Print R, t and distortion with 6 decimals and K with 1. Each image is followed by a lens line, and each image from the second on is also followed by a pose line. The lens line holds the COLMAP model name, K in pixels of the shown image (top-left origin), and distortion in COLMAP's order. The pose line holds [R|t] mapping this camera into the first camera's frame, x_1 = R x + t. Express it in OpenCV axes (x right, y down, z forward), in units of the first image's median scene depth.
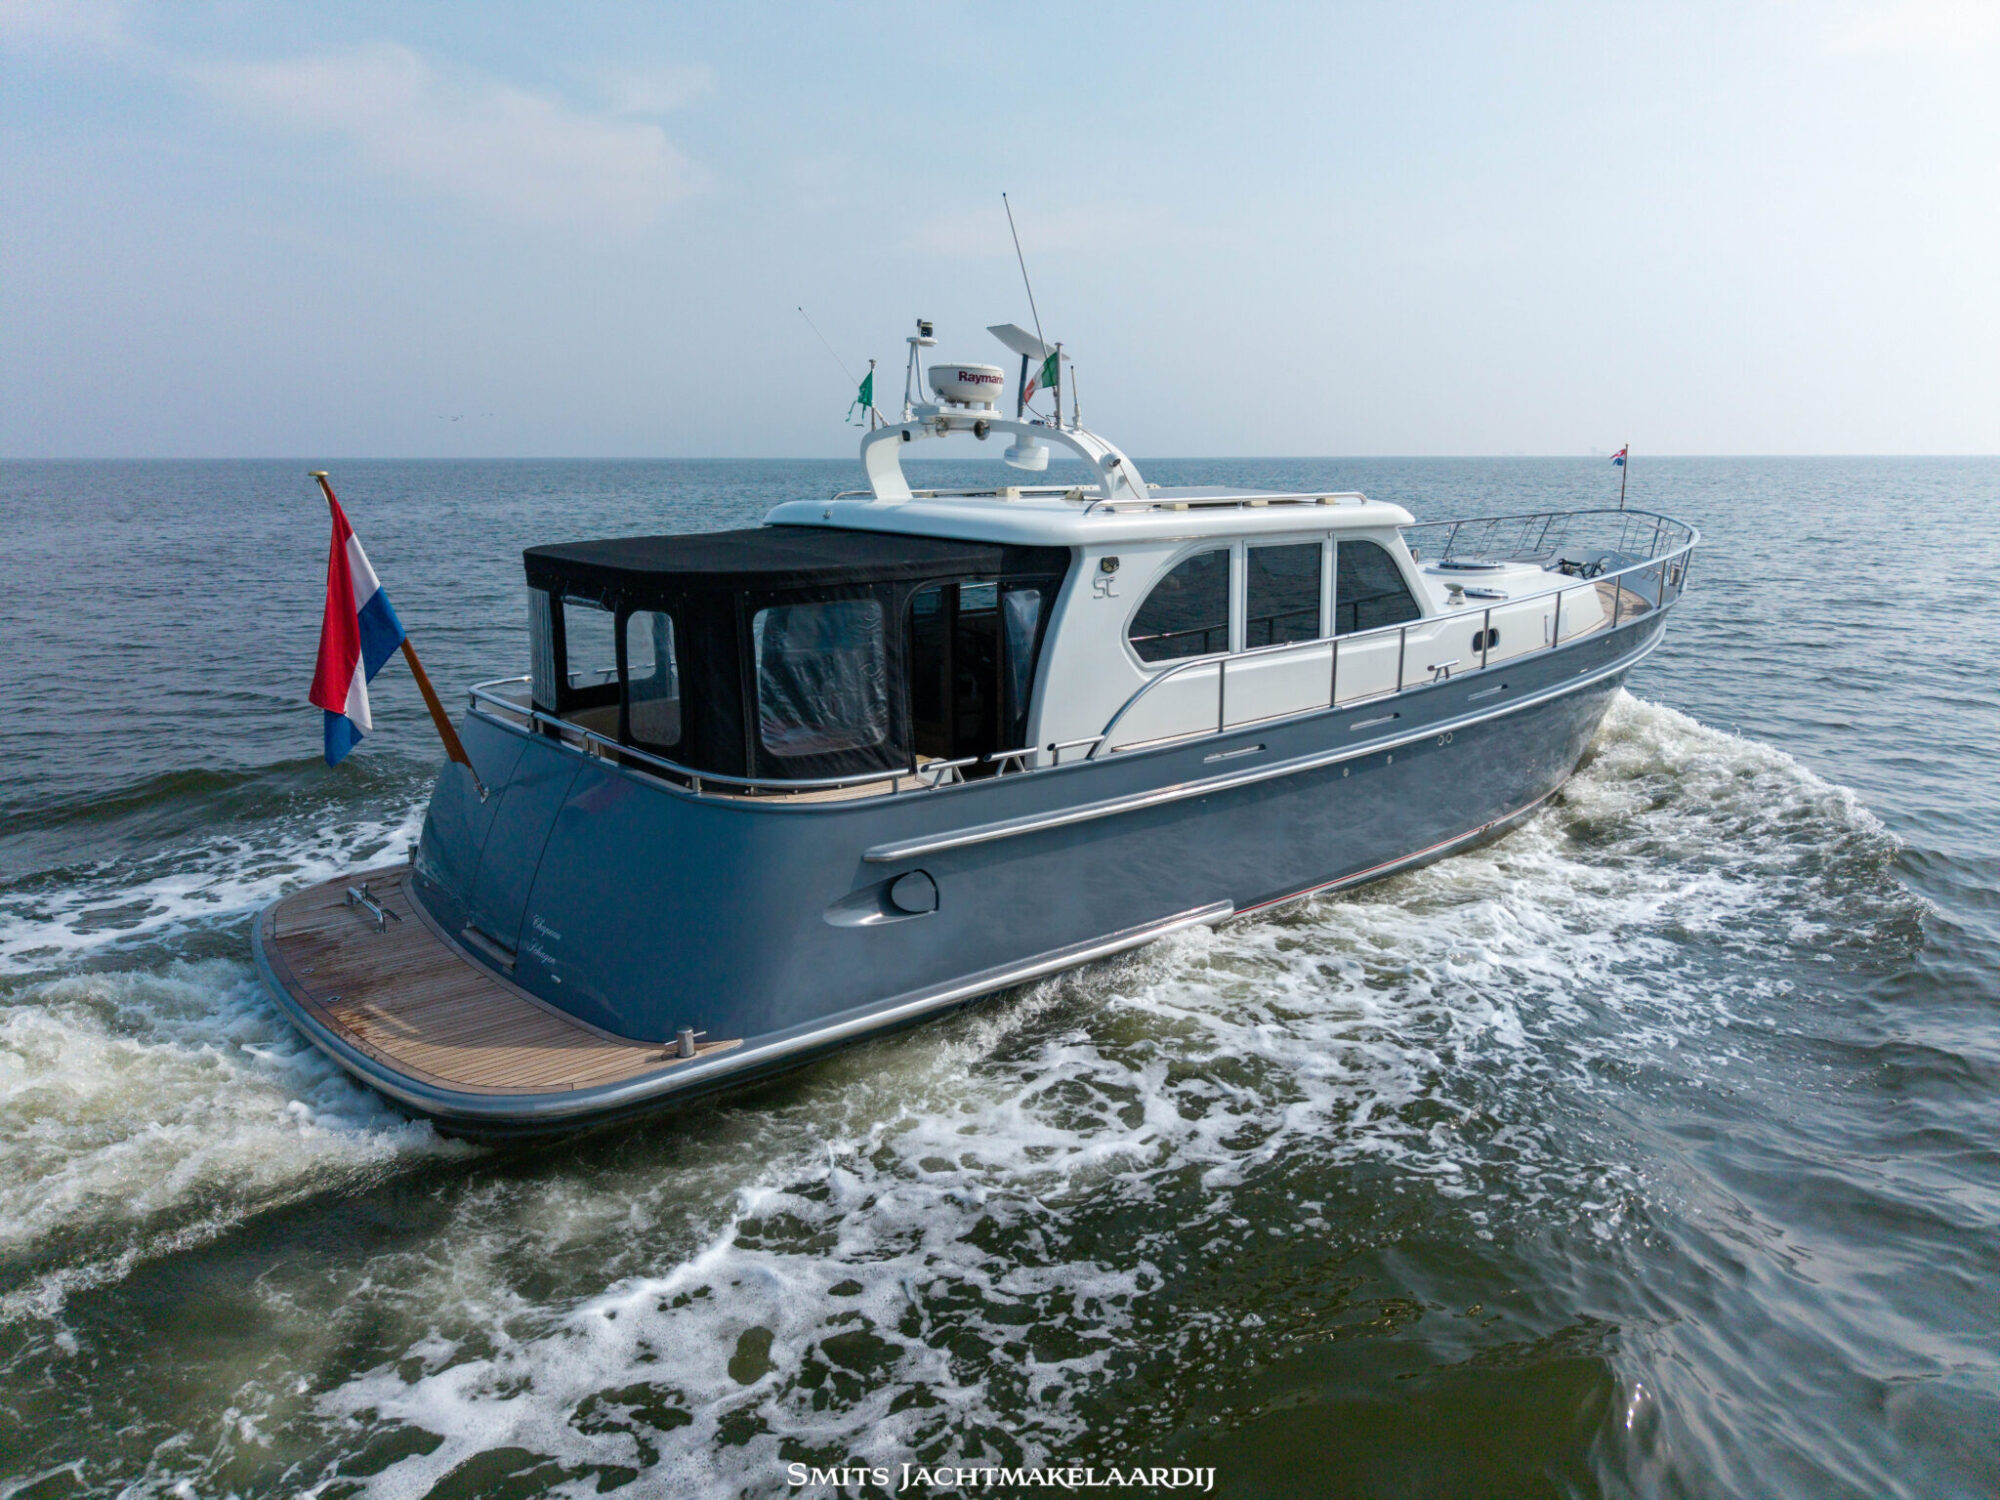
lens RADIAL K [[1394.1, 0, 995.0], [0, 1394.1, 754.6], [0, 0, 1]] dist [0.000627, -0.009642]
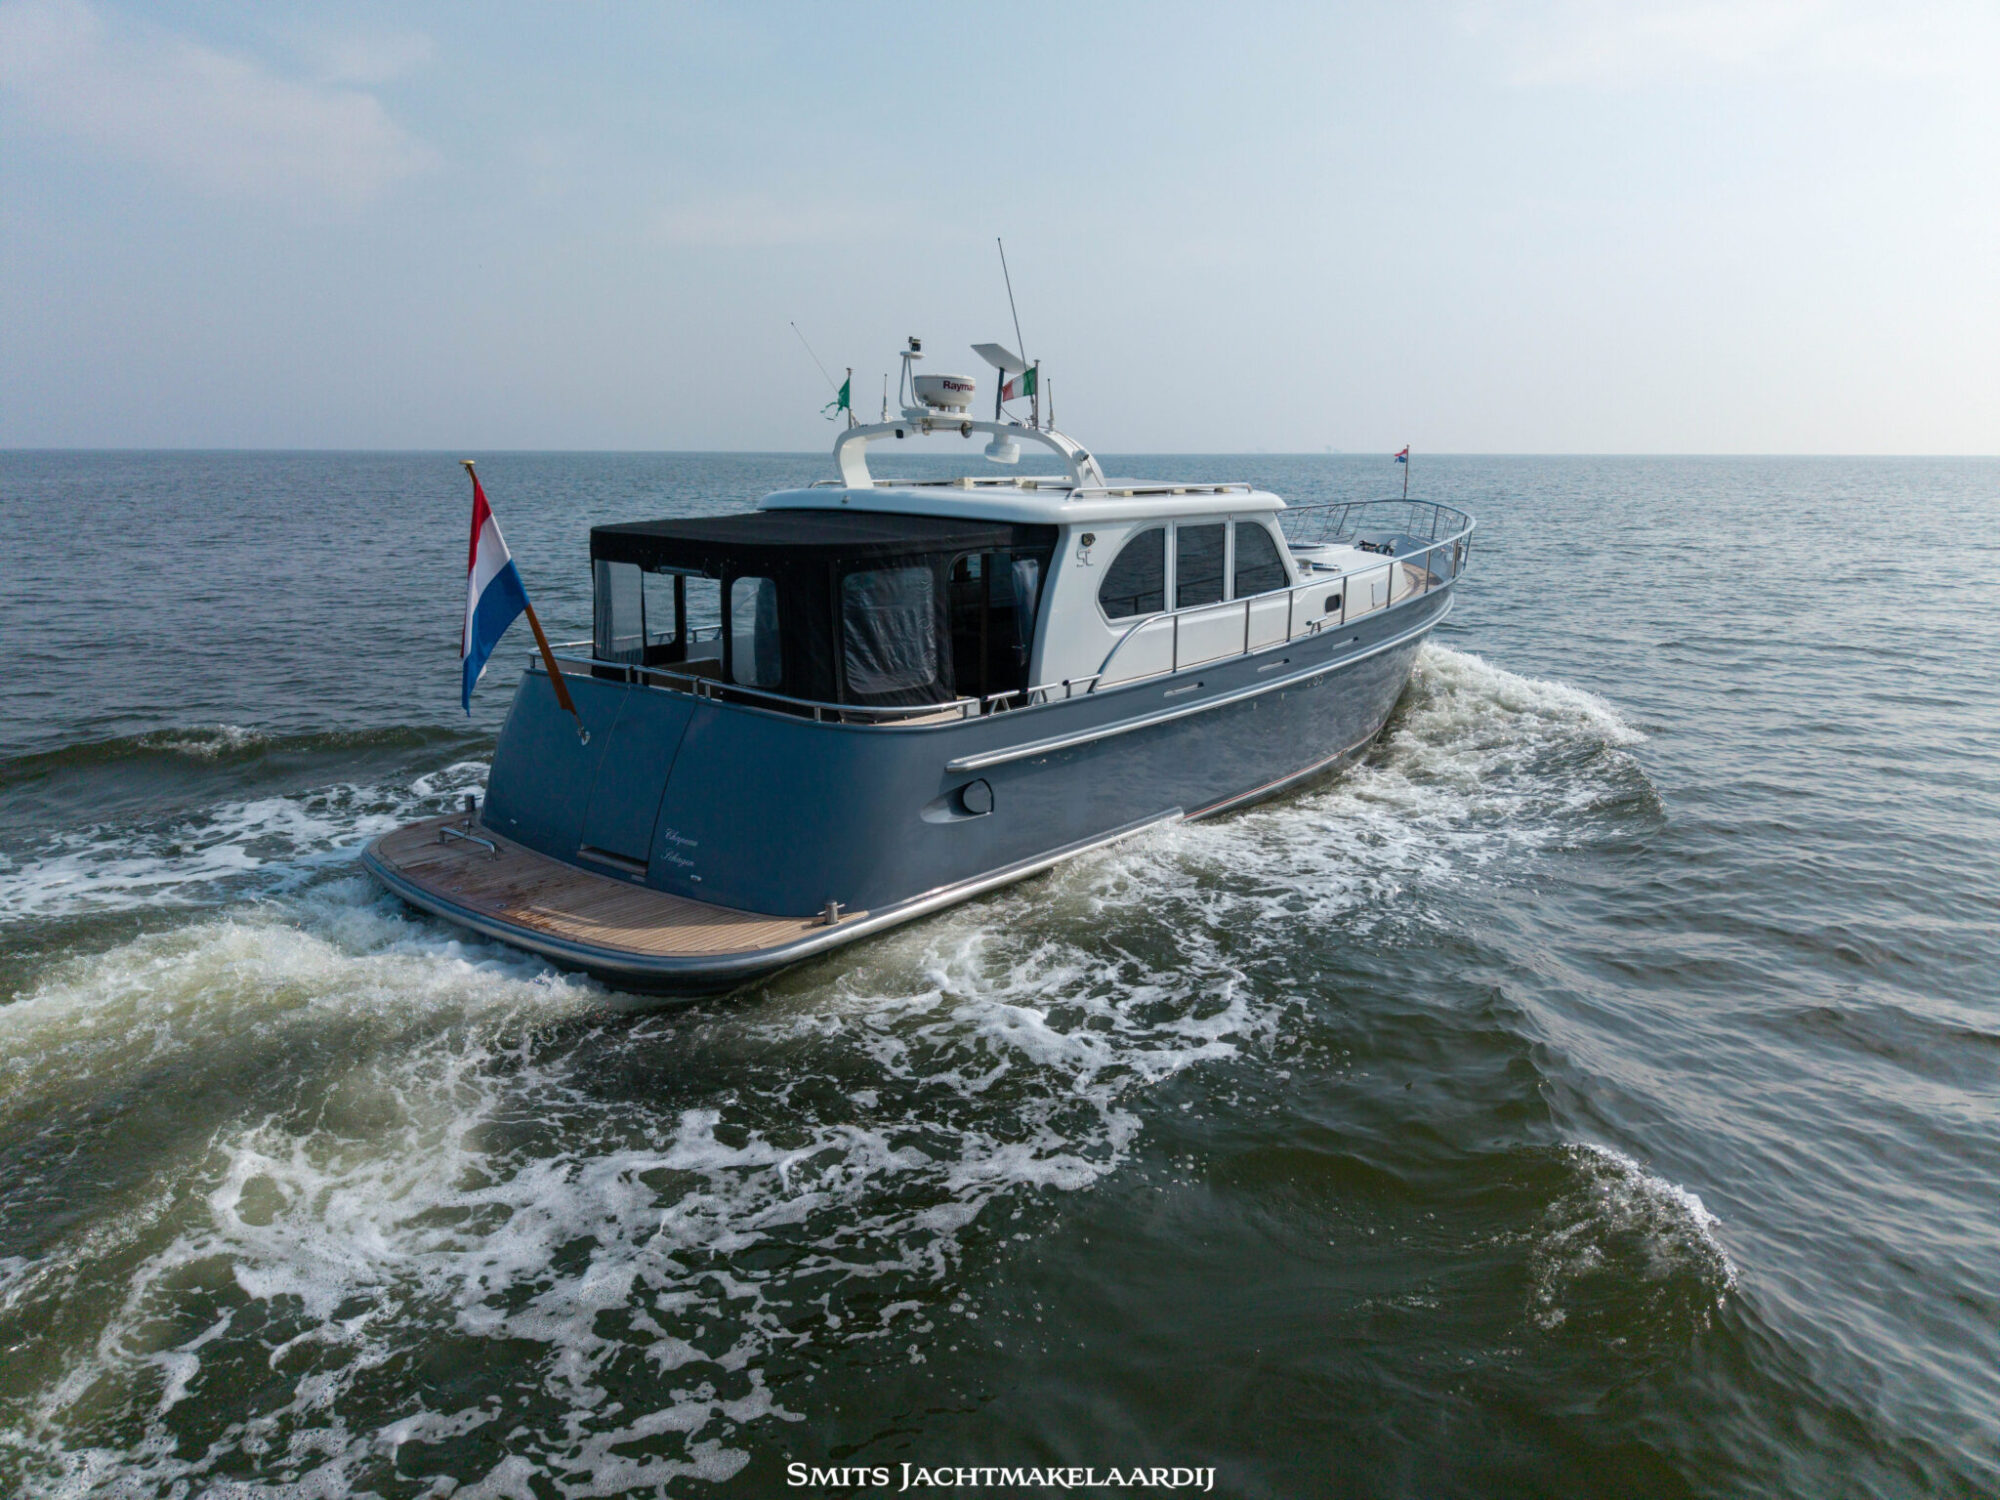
lens RADIAL K [[1394.1, 0, 1018.4], [0, 1394.1, 763.4], [0, 0, 1]] dist [0.000627, -0.009642]
pose [[0.980559, -0.035722, 0.192946, -0.212940], [0.033757, 0.999339, 0.013465, 0.042316], [-0.193299, -0.006690, 0.981117, -0.200858]]
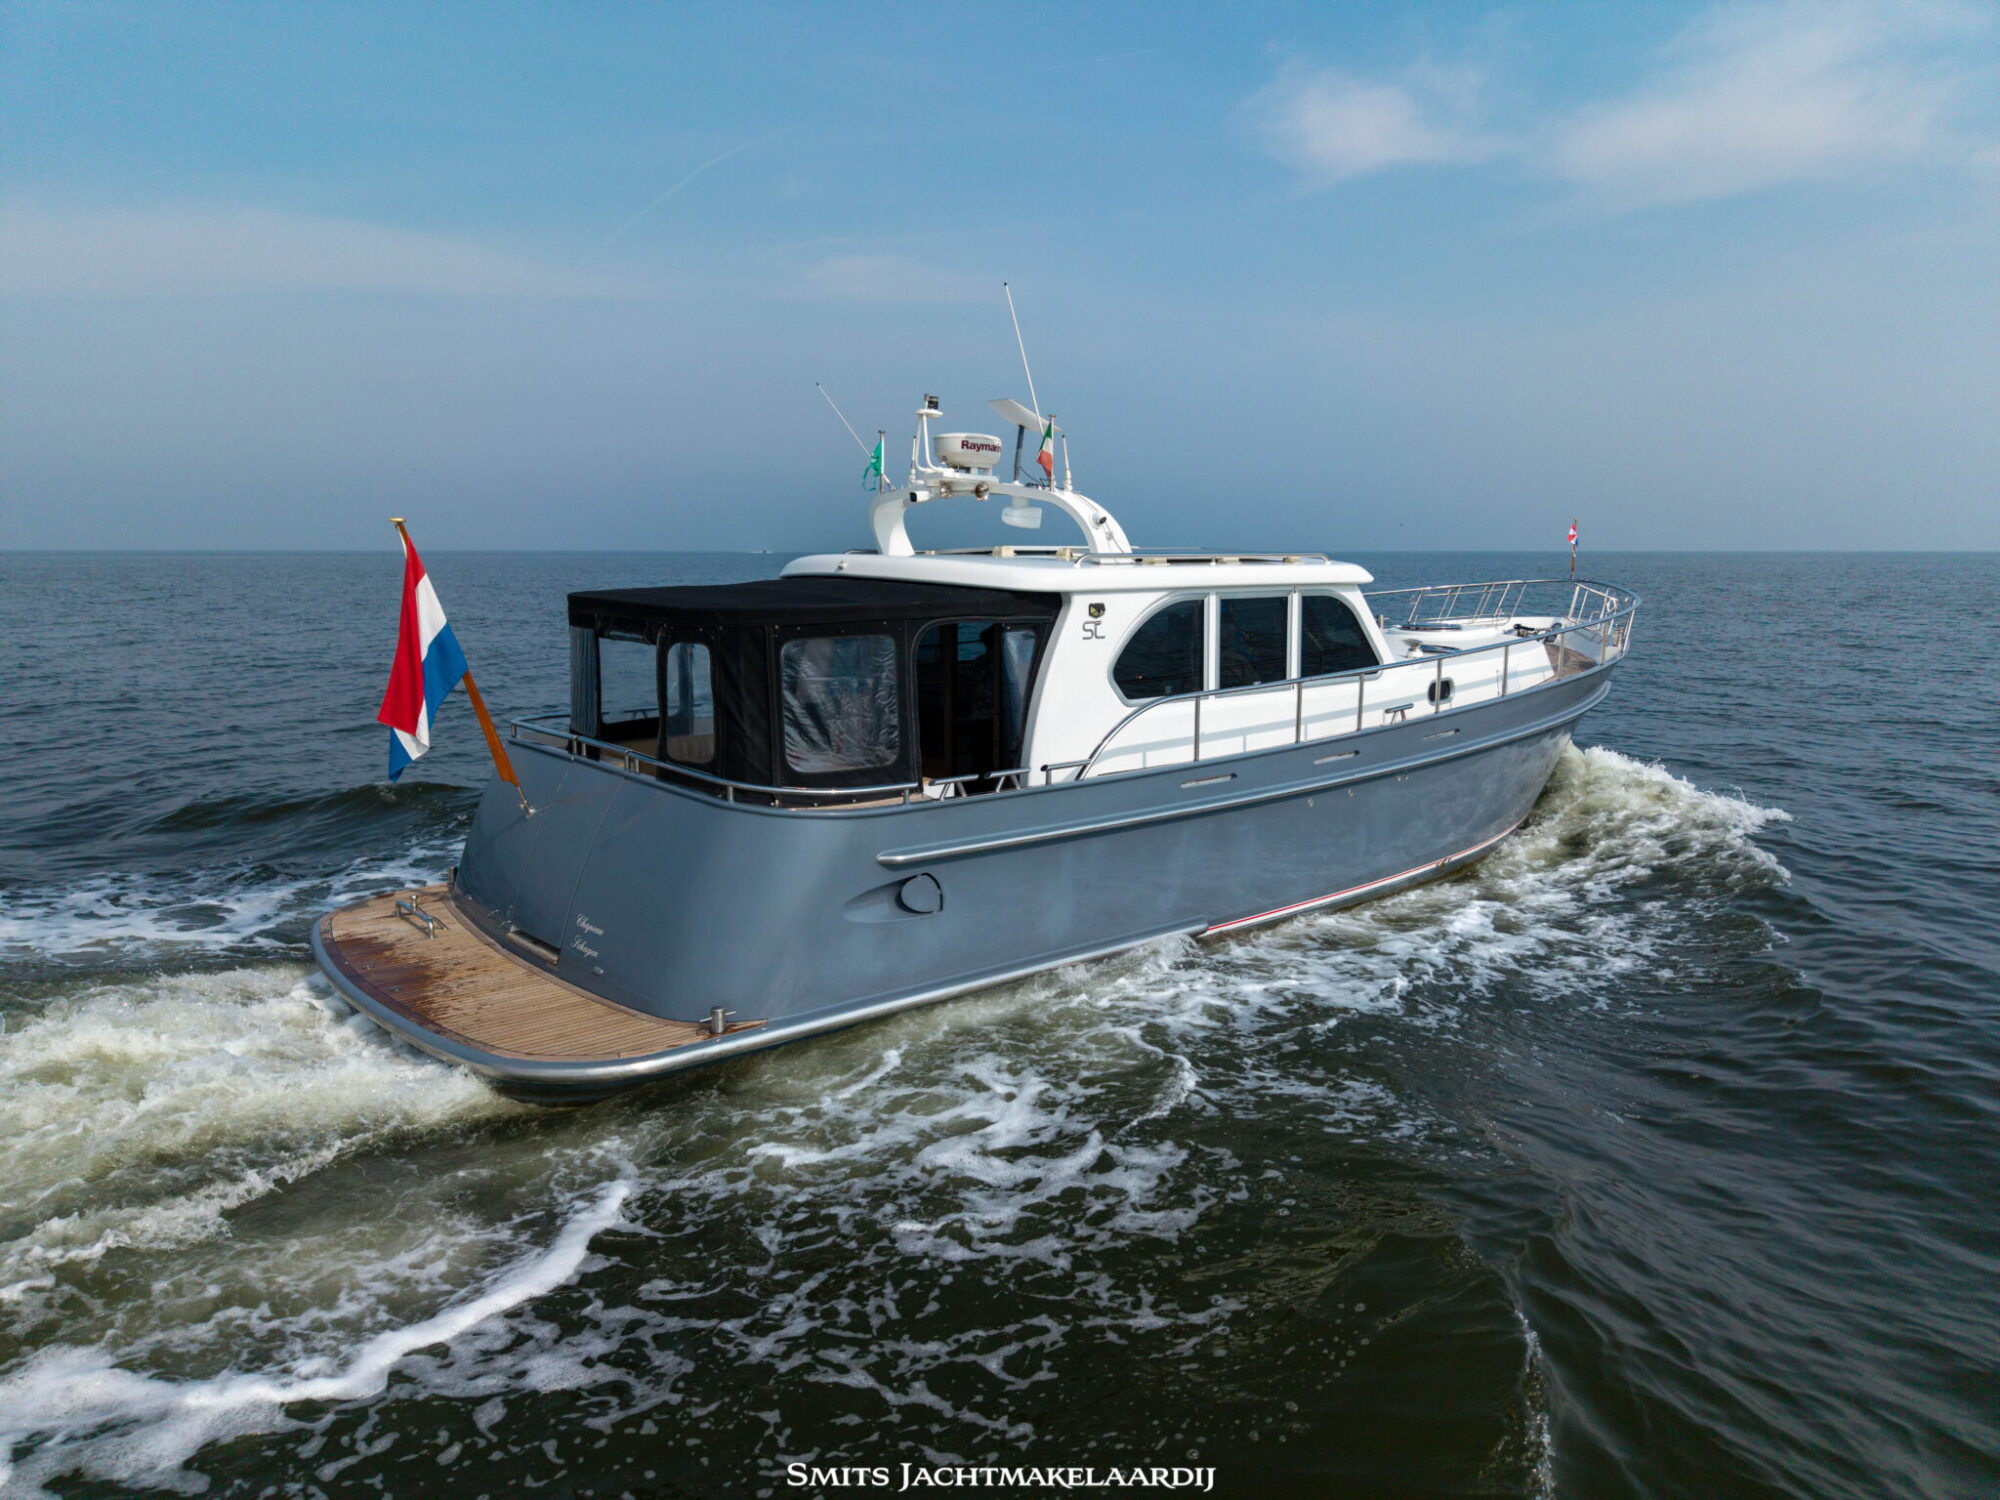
lens RADIAL K [[1394.1, 0, 1007.4], [0, 1394.1, 736.7], [0, 0, 1]] dist [0.000627, -0.009642]
pose [[0.999794, 0.005715, 0.019486, -0.009254], [-0.004341, 0.997549, -0.069833, 0.040773], [-0.019837, 0.069734, 0.997368, -0.100686]]
